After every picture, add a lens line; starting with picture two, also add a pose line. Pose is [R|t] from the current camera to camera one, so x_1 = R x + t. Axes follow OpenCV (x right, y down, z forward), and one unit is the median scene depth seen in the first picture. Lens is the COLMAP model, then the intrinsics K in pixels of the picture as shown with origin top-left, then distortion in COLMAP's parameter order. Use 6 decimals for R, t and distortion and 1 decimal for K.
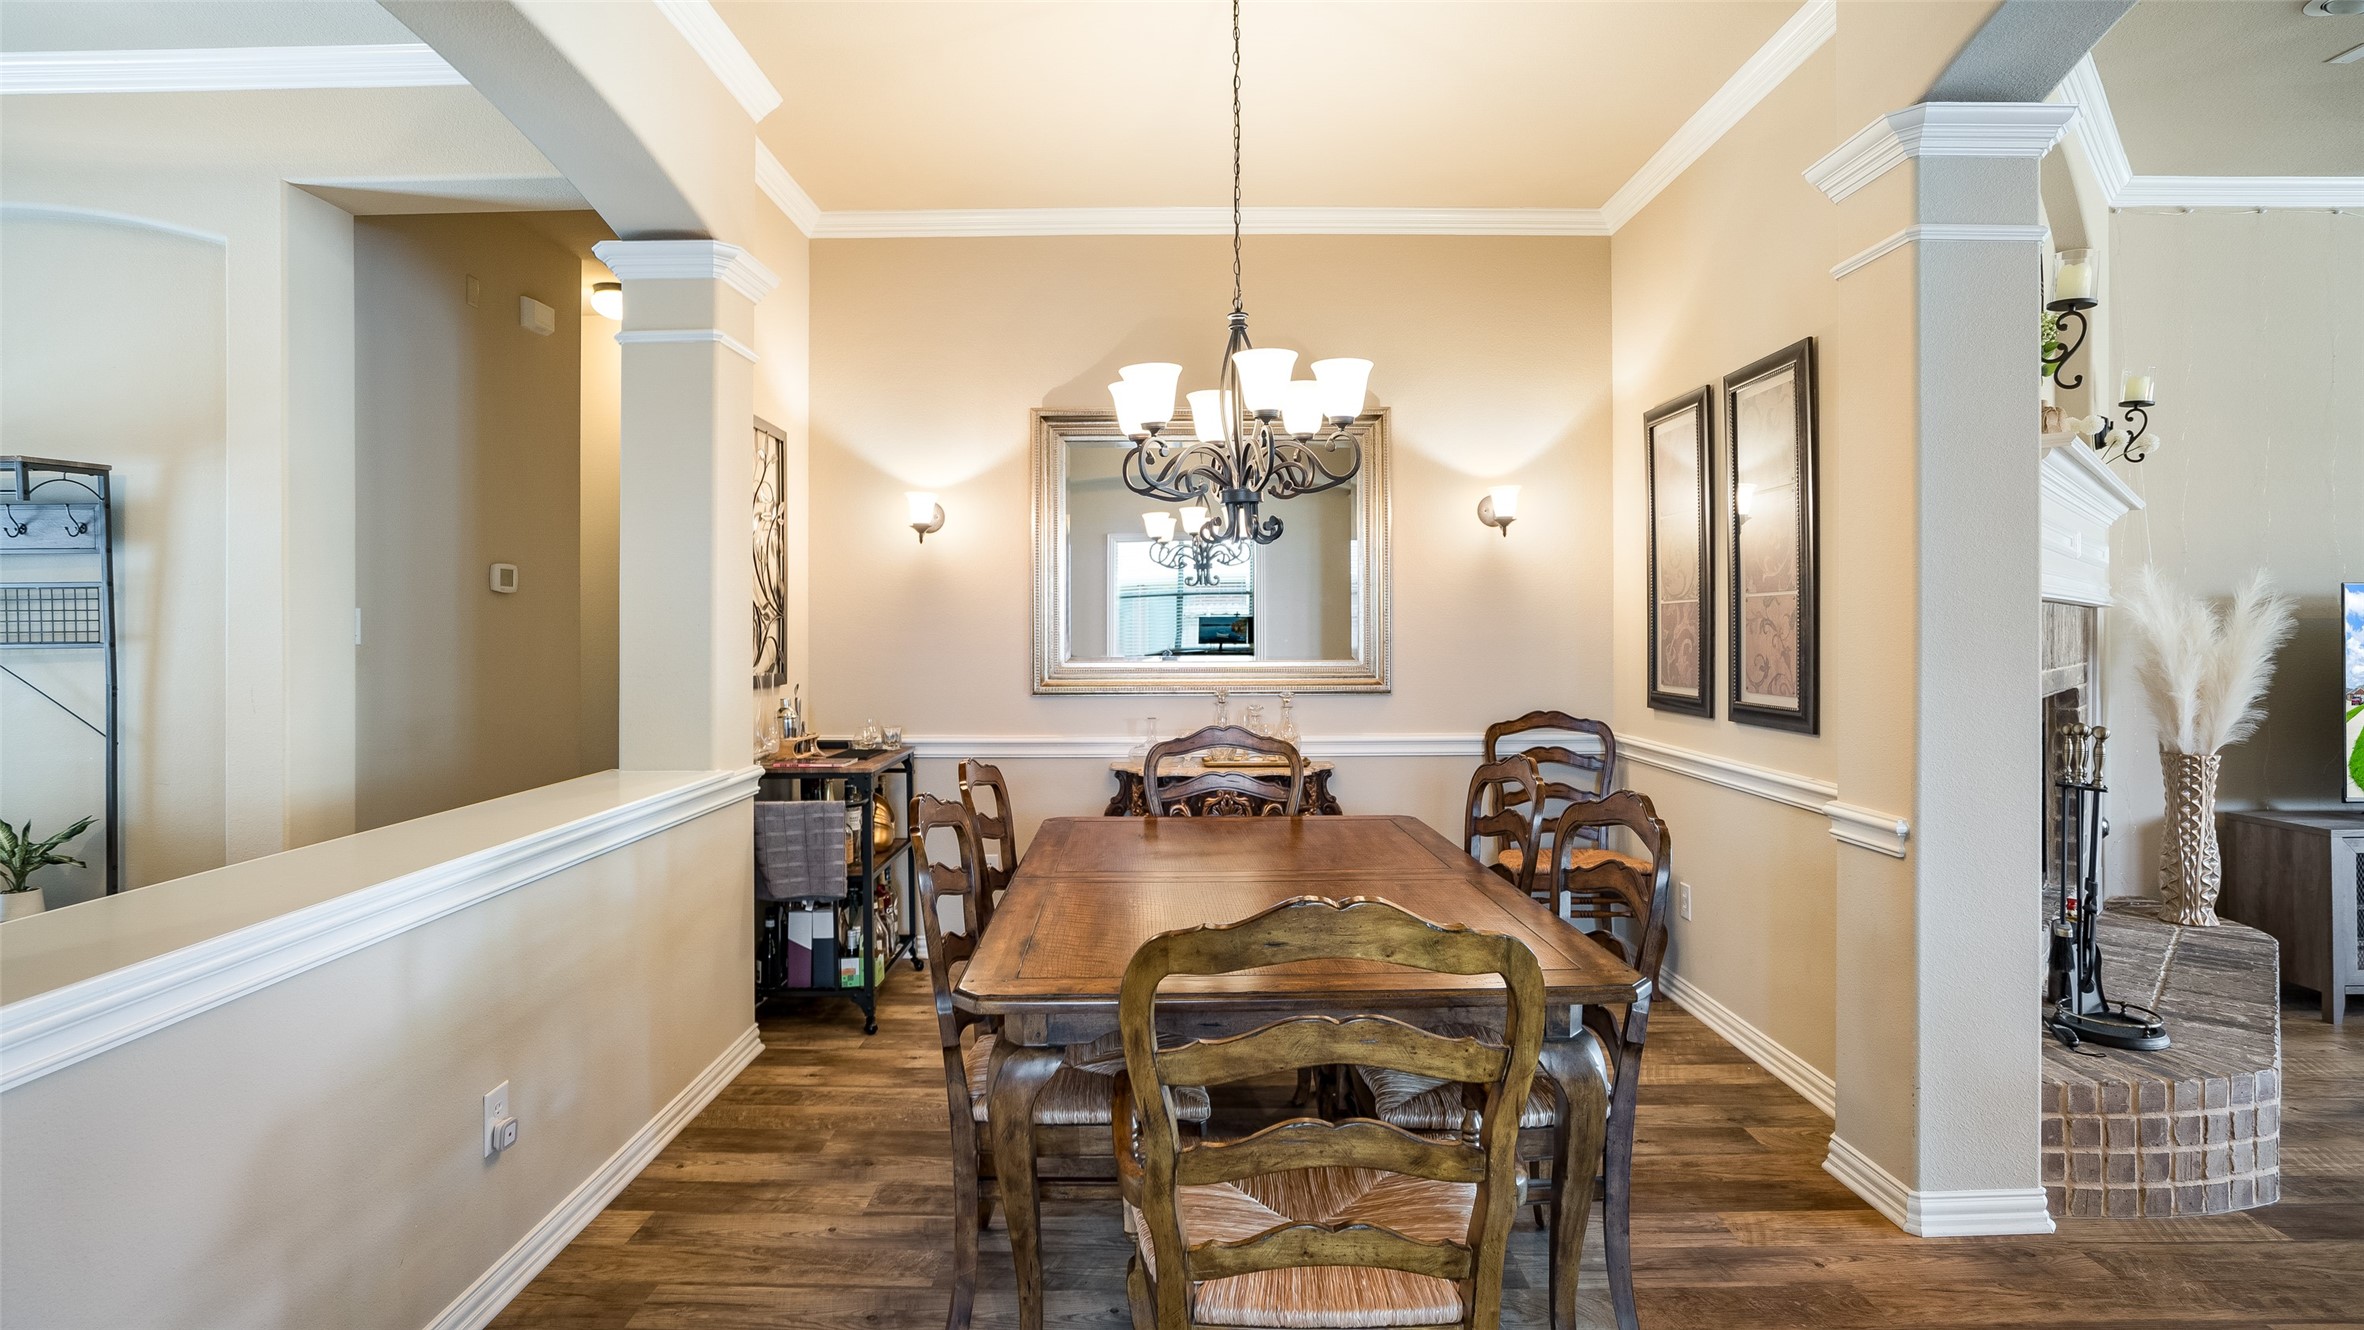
lens RADIAL K [[1133.2, 0, 1164.3], [0, 1133.2, 657.7], [0, 0, 1]] dist [-0.062151, 0.022921]
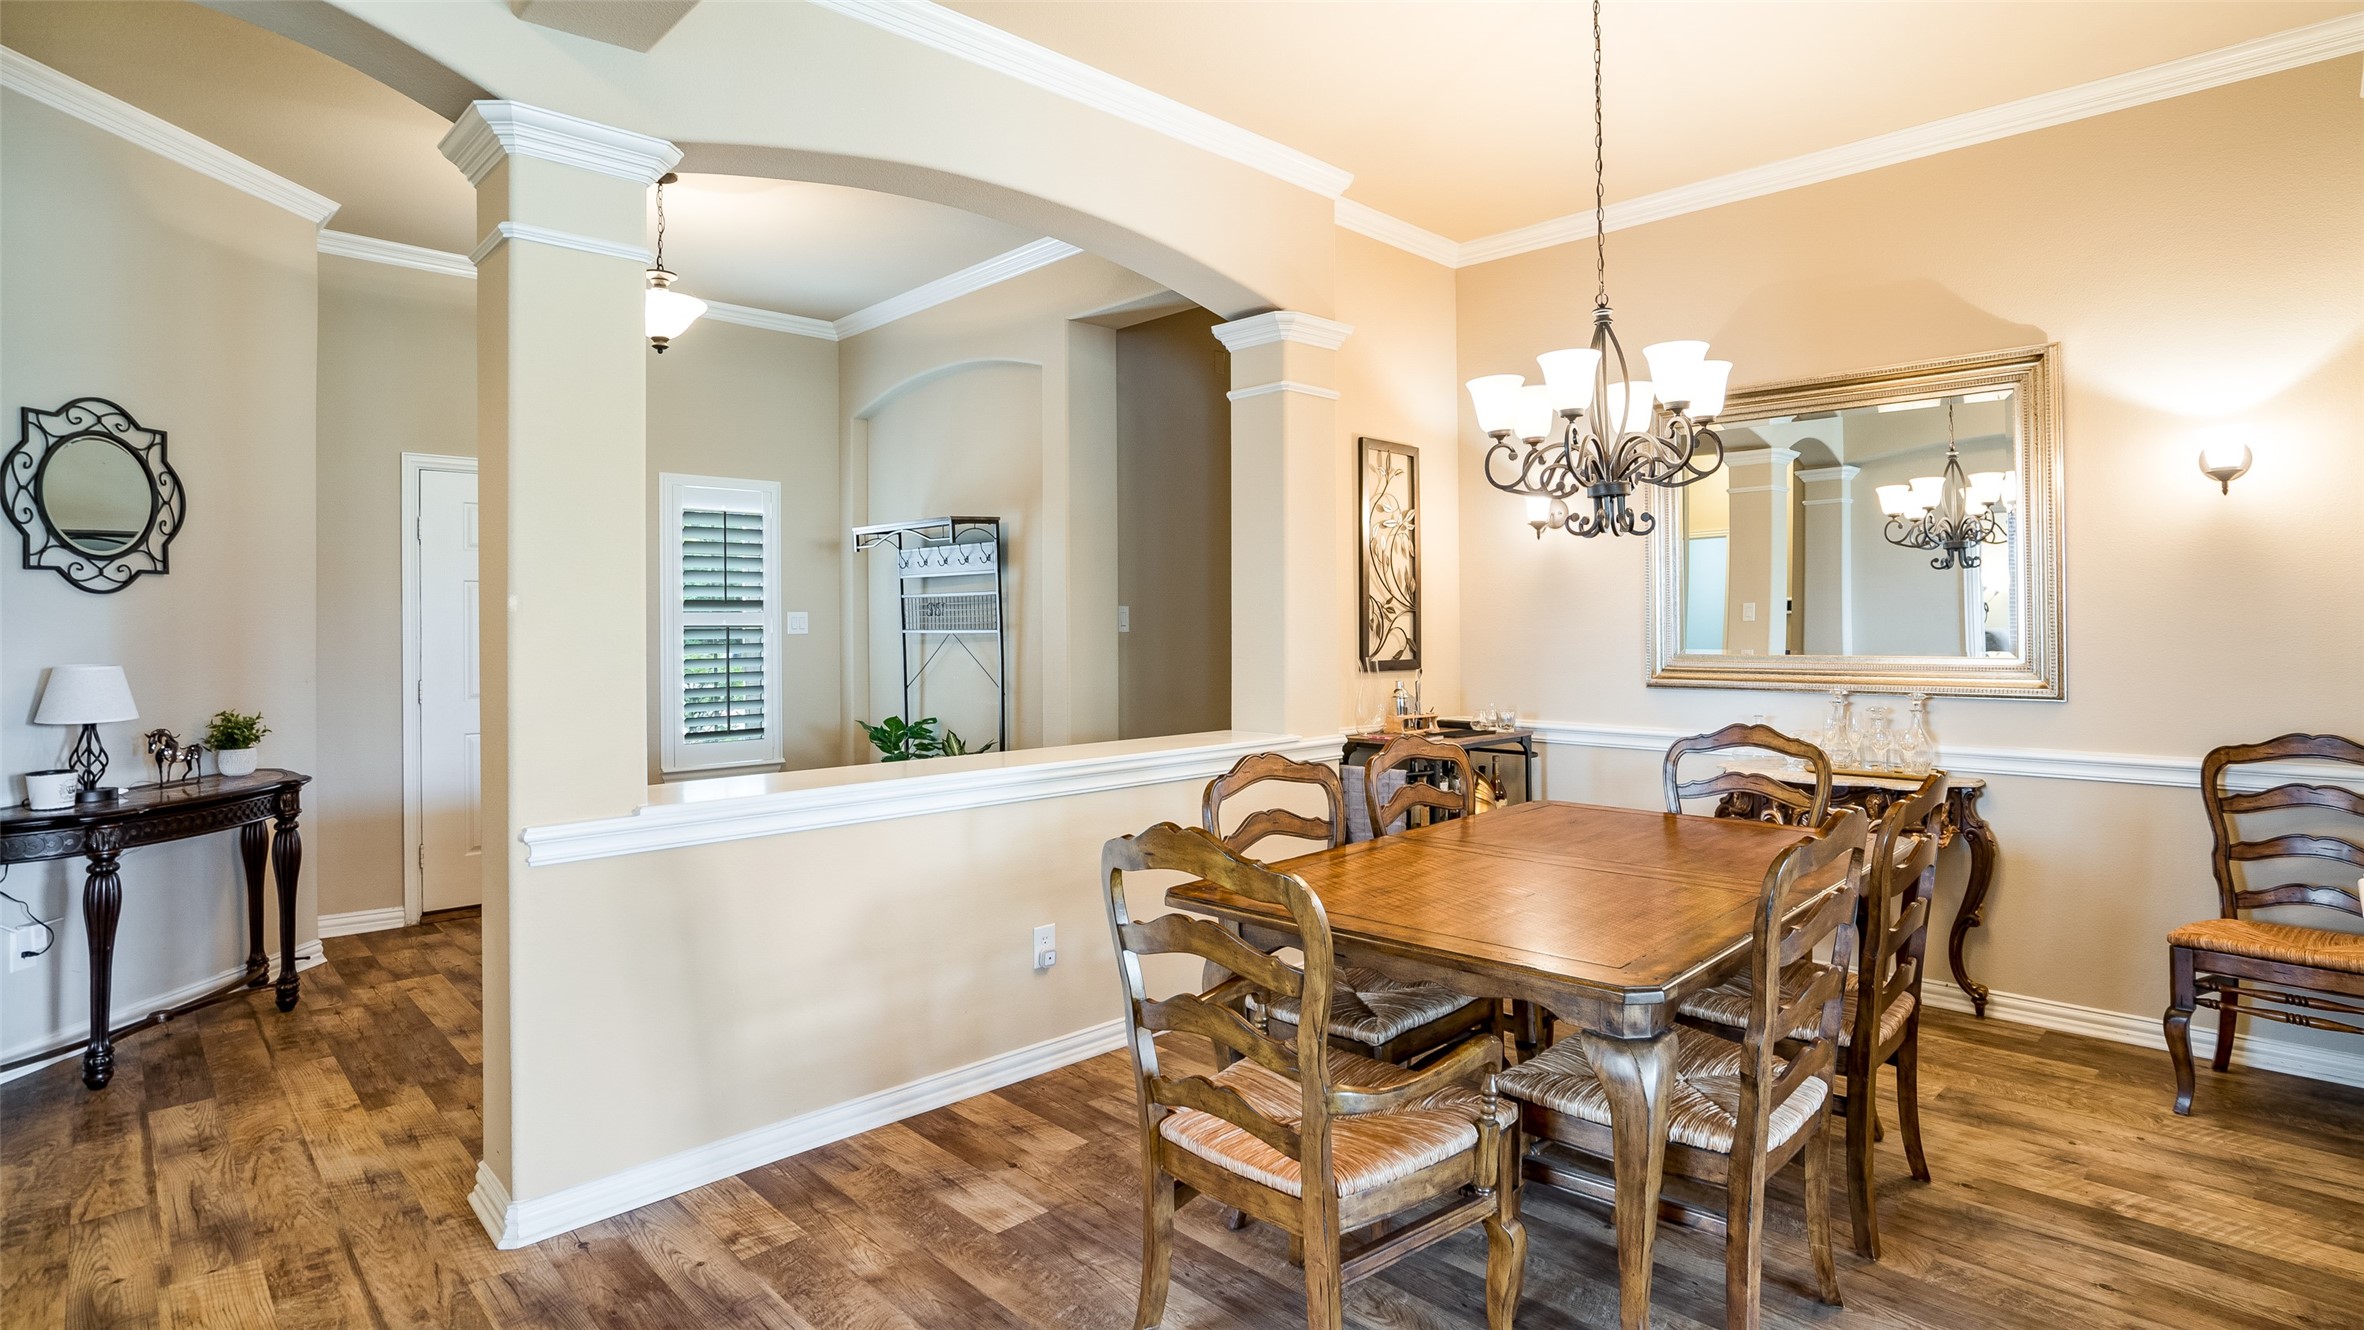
lens RADIAL K [[1204.1, 0, 1249.8], [0, 1204.1, 624.7], [0, 0, 1]] dist [-0.052257, 0.015528]
pose [[0.716269, 0.000487, -0.697825, 0.496943], [-0.014883, 0.999783, -0.014579, -0.000901], [0.697666, 0.020828, 0.716120, 0.011298]]
